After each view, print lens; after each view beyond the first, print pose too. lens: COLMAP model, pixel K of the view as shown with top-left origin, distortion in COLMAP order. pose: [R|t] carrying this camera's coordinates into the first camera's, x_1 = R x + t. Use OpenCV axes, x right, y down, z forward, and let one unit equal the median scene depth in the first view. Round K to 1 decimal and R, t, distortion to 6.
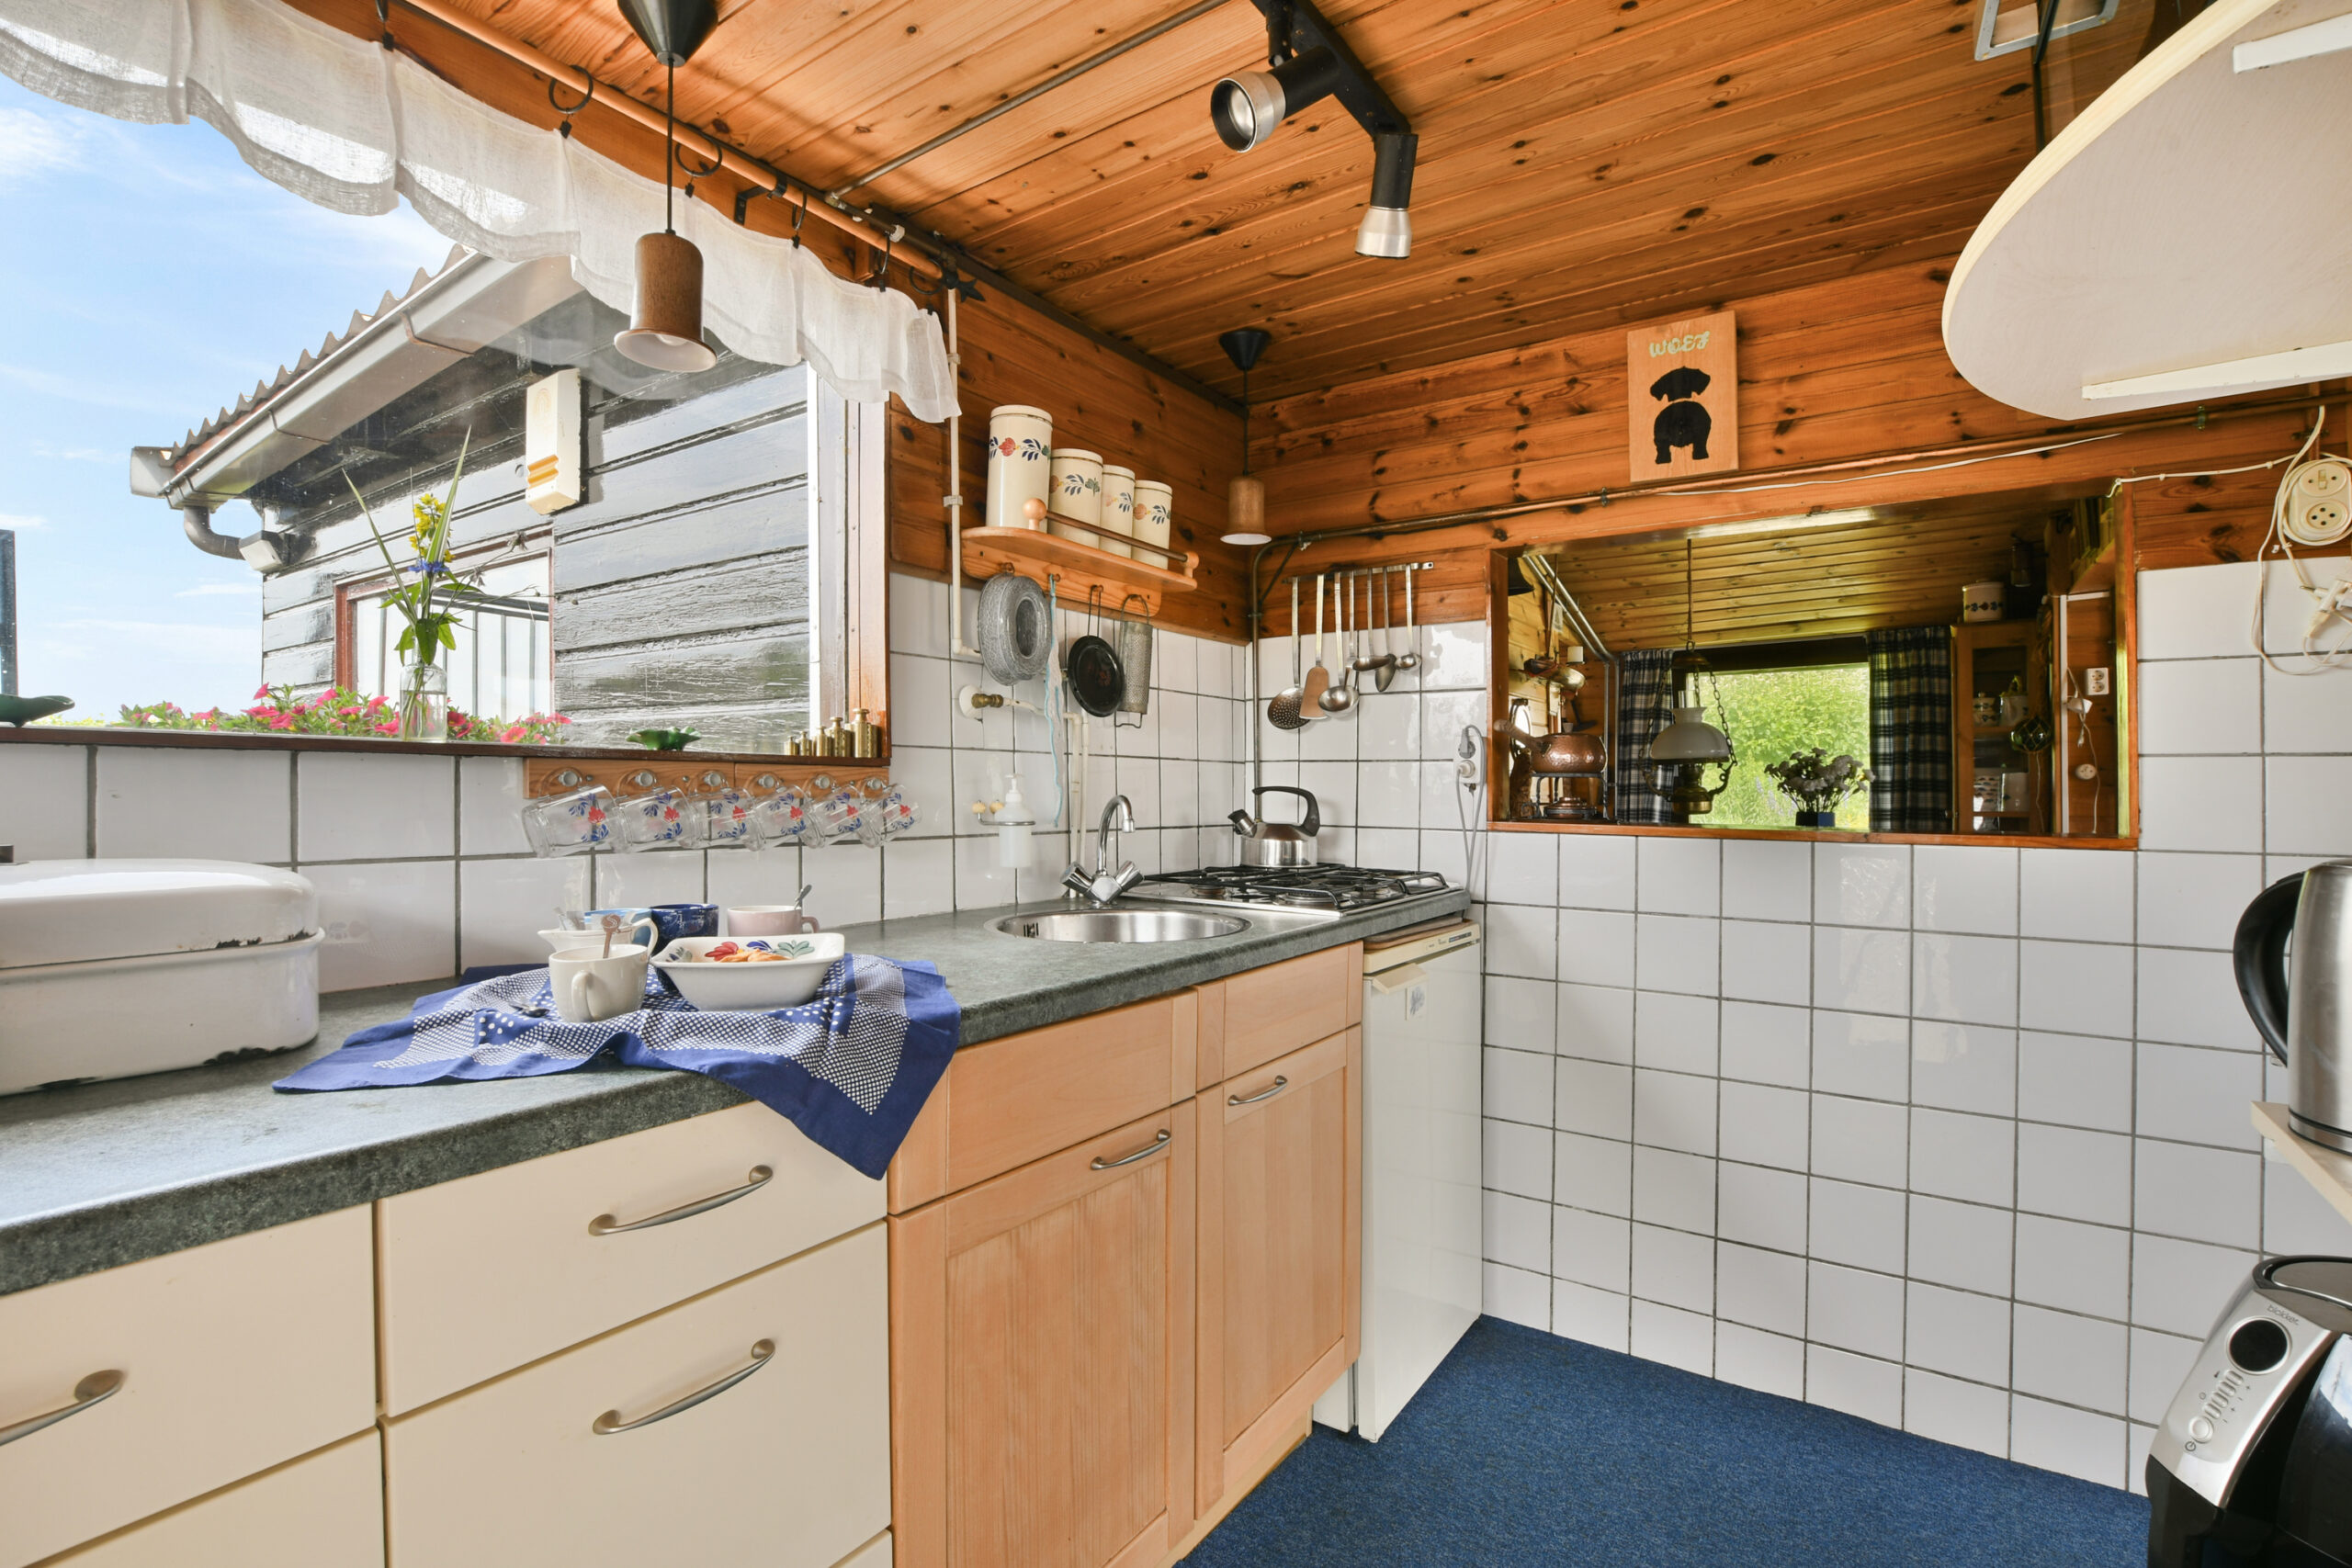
lens RADIAL K [[1067.8, 0, 1176.0], [0, 1067.8, 784.0], [0, 0, 1]] dist [-0.011730, -0.000108]
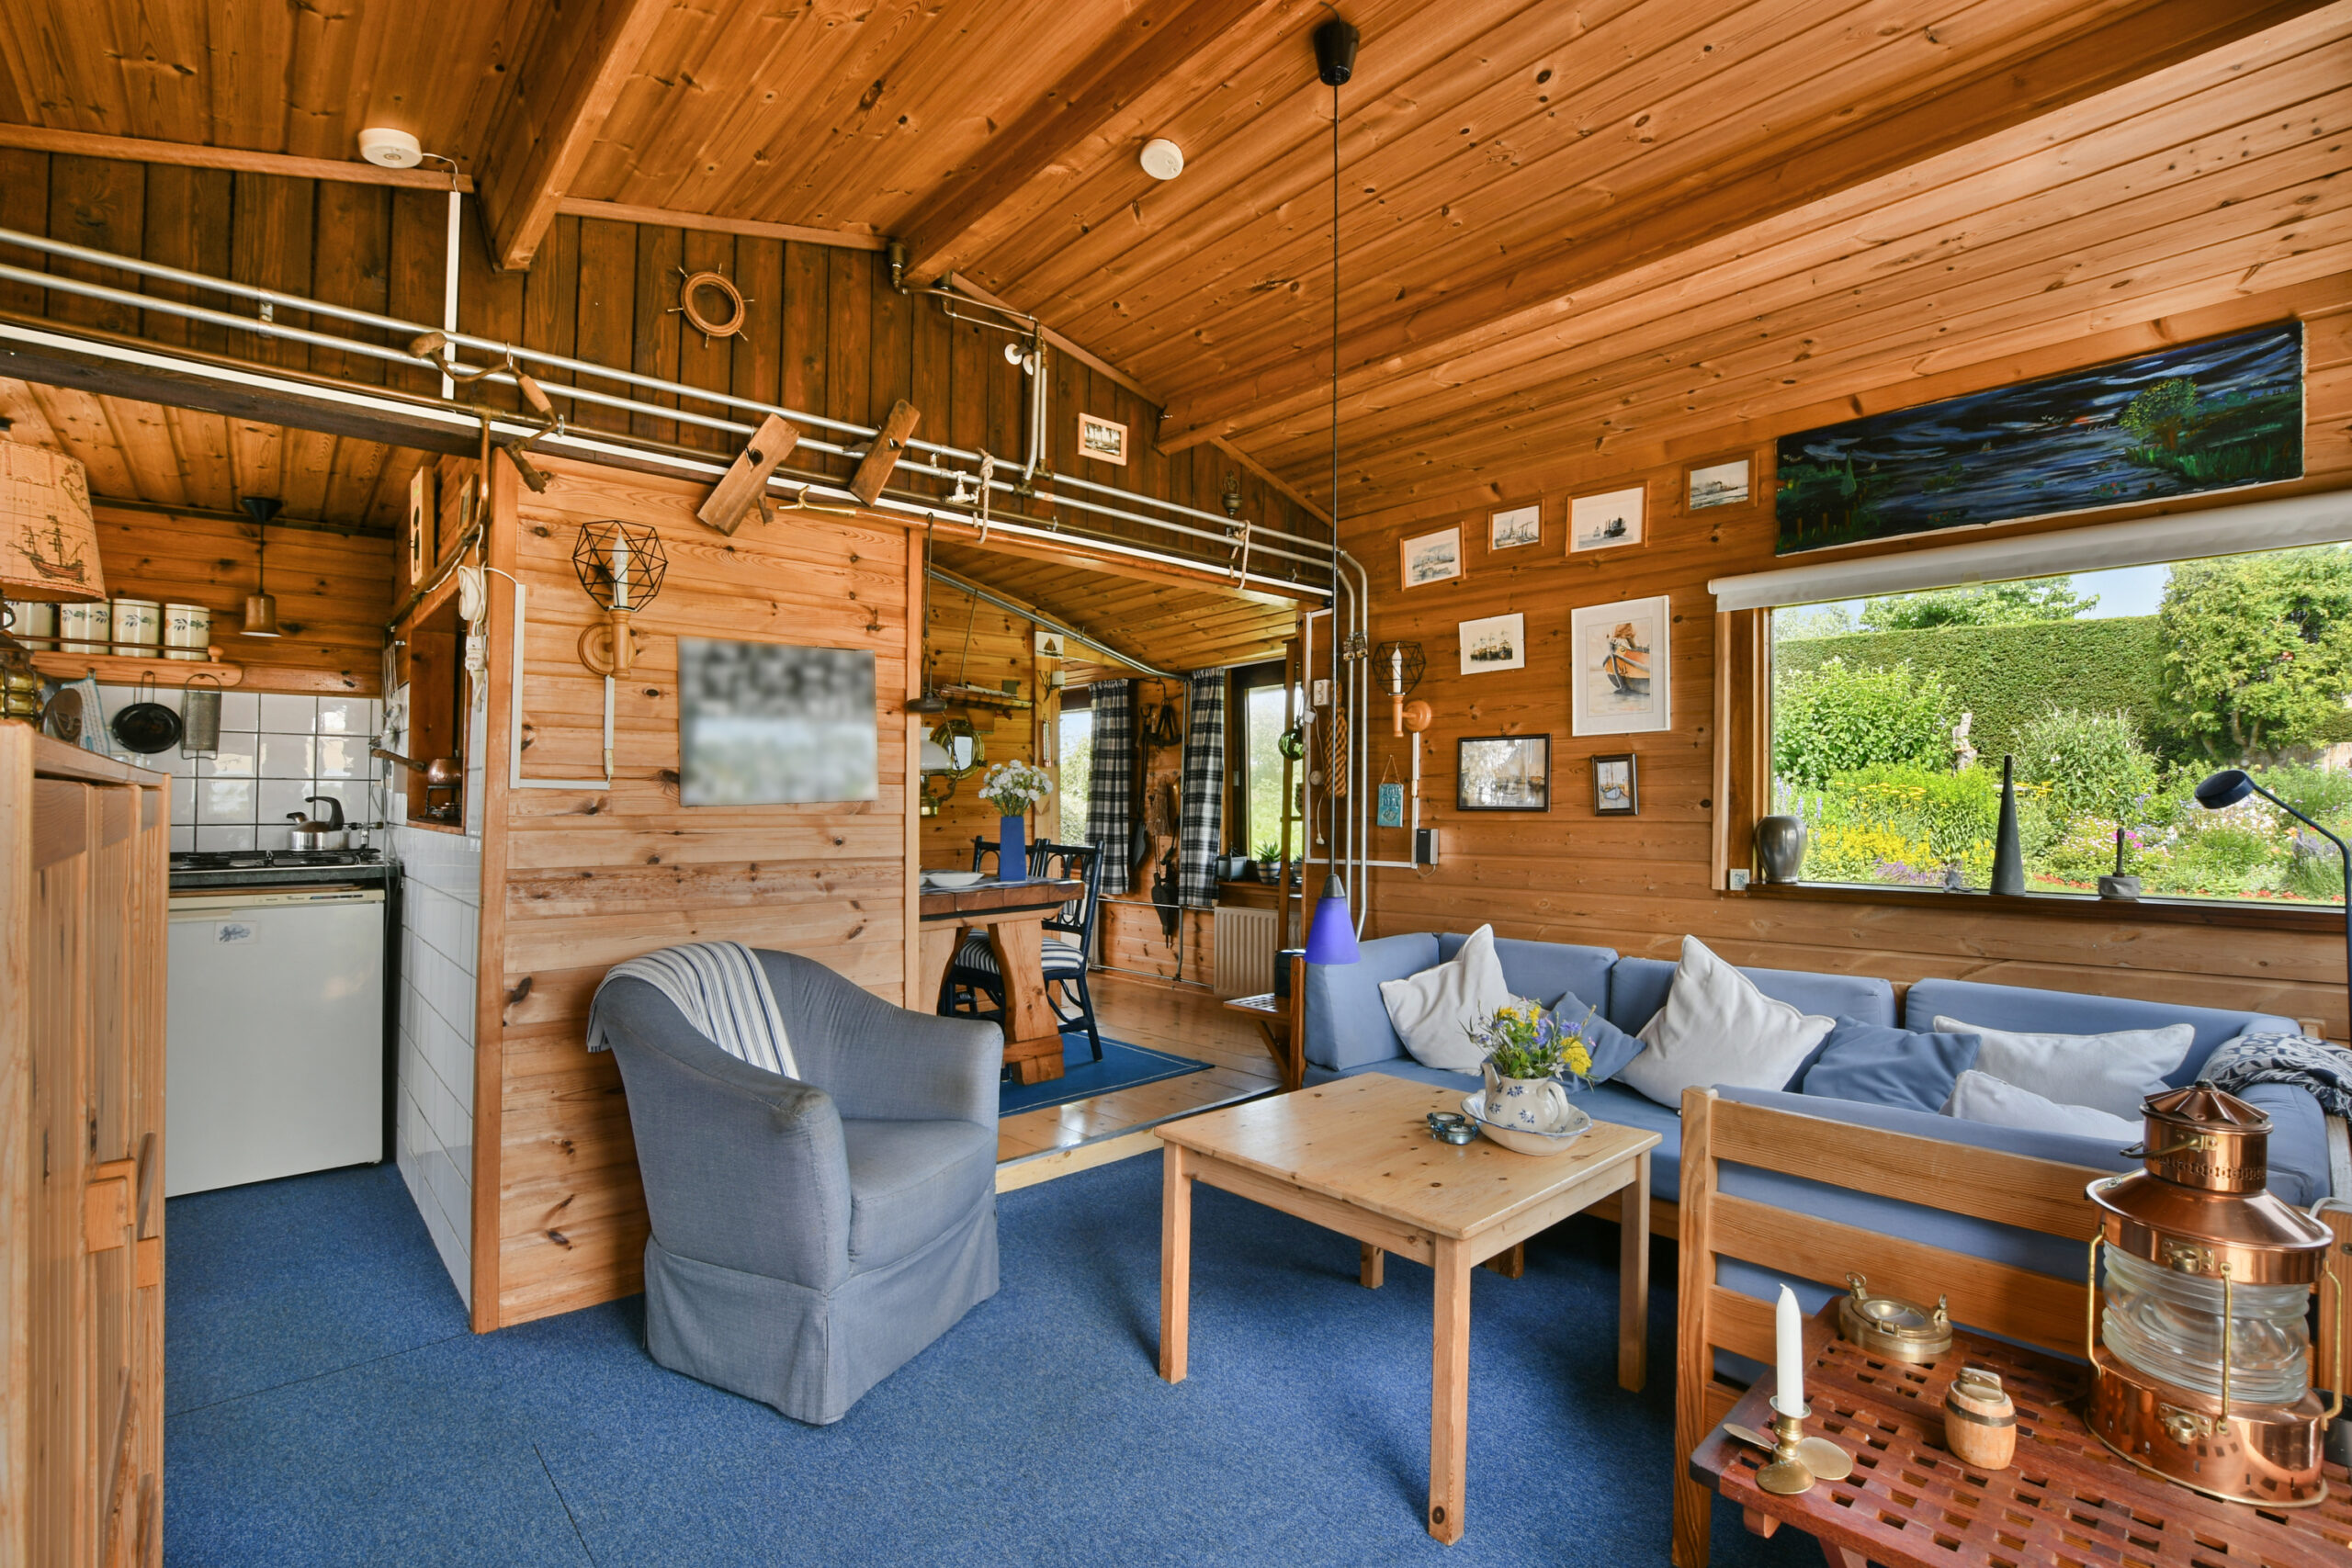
lens RADIAL K [[1044.9, 0, 1169.1], [0, 1044.9, 755.8], [0, 0, 1]] dist [-0.012216, 0.000344]
pose [[0.971219, -0.018504, -0.237470, 1.626103], [0.009442, 0.999185, -0.039241, 0.013329], [0.238003, 0.035869, 0.970602, -0.113295]]
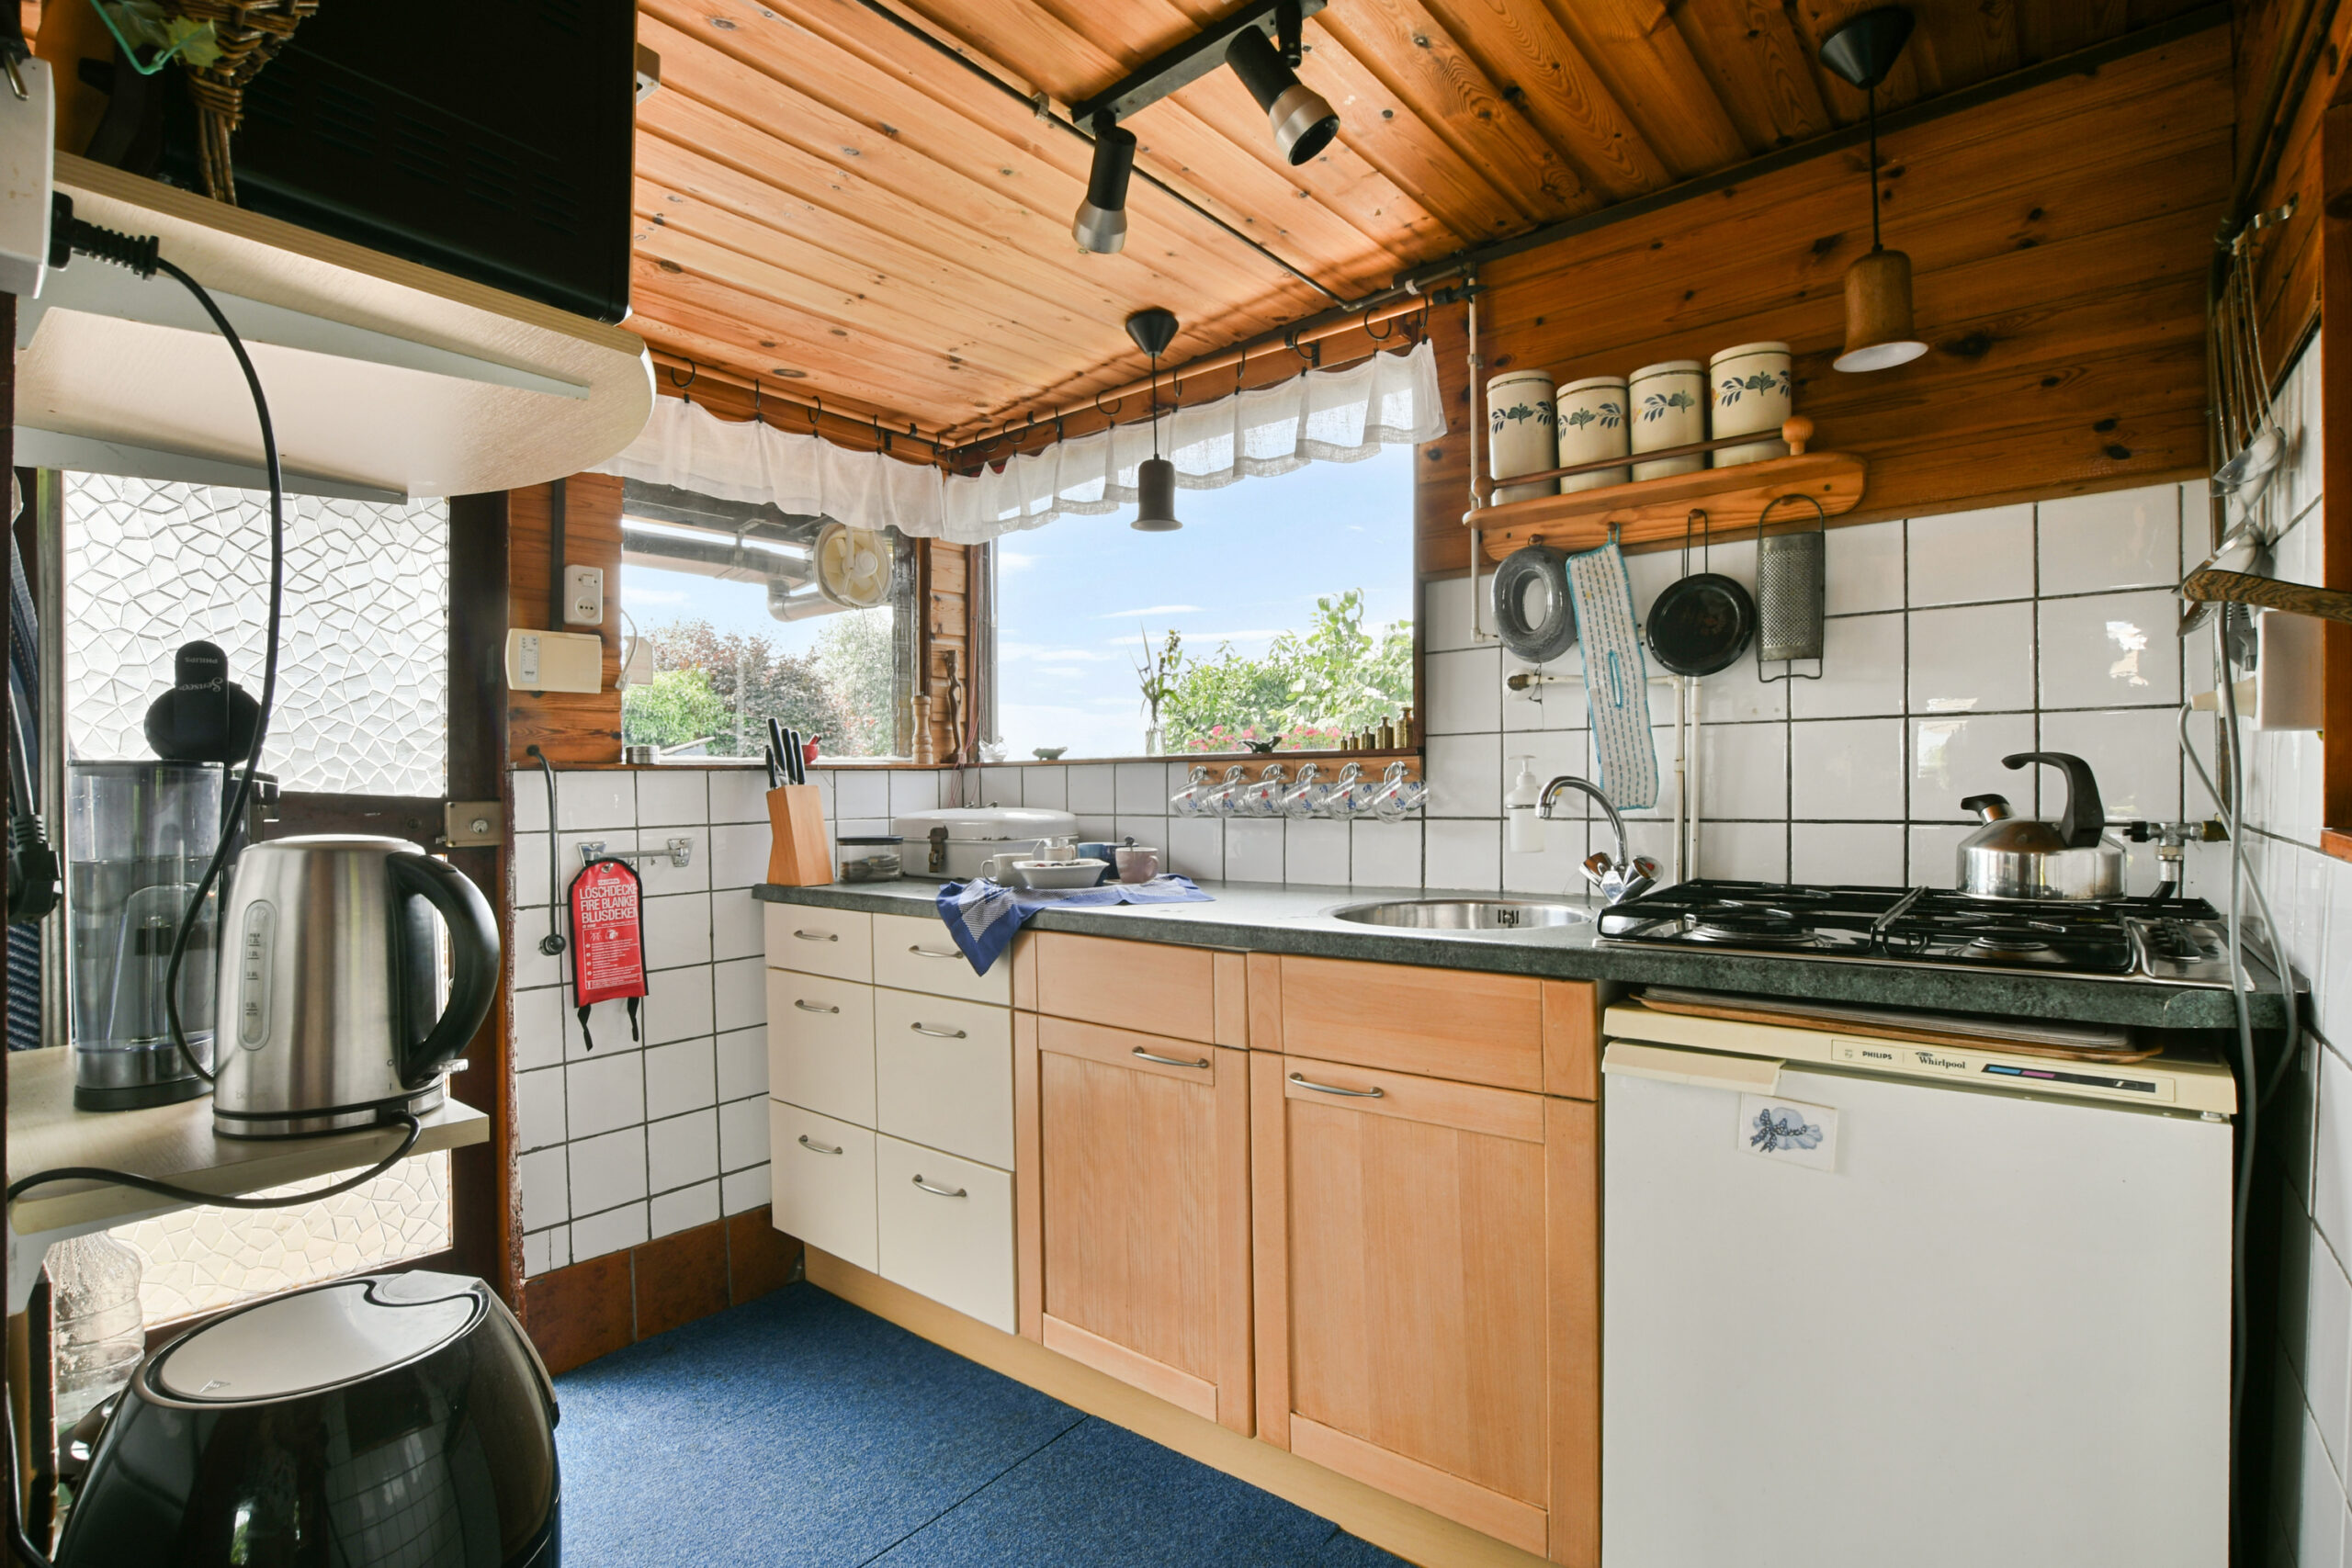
lens RADIAL K [[1115.5, 0, 1151.1], [0, 1115.5, 811.5], [0, 0, 1]] dist [-0.023225, -0.000212]
pose [[-0.090675, 0.022060, -0.995636, 0.722322], [0.021604, 0.999563, 0.020179, 0.010908], [0.995646, -0.019680, -0.091111, 0.618172]]
